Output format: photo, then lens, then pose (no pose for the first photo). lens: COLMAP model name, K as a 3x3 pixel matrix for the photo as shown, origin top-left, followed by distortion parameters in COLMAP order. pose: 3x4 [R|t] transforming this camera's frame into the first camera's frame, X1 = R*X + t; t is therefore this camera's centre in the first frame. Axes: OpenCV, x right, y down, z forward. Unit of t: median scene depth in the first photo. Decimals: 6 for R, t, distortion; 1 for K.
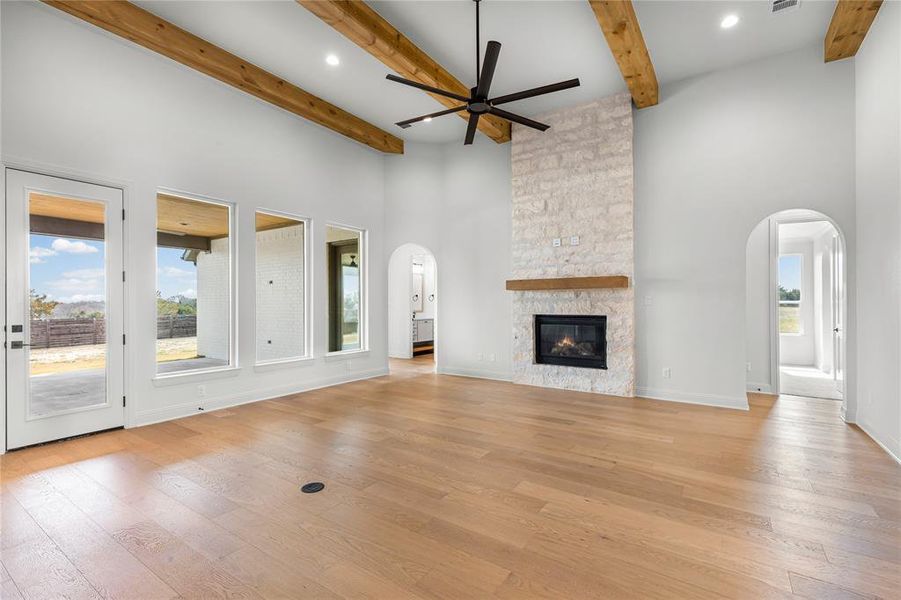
lens RADIAL K [[406.1, 0, 452.0], [0, 406.1, 304.3], [0, 0, 1]] dist [0.010356, -0.000673]
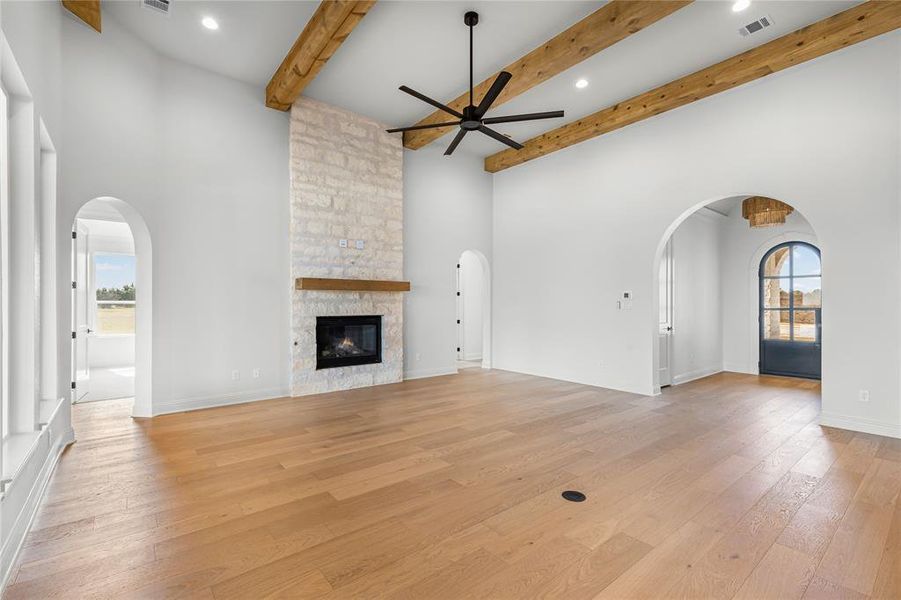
lens RADIAL K [[406.1, 0, 452.0], [0, 406.1, 304.3], [0, 0, 1]] dist [0.010356, -0.000673]
pose [[0.289604, 0.003351, 0.957141, -0.628134], [0.000909, 0.999992, -0.003776, 0.001701], [-0.957146, 0.001964, 0.289599, 0.467977]]
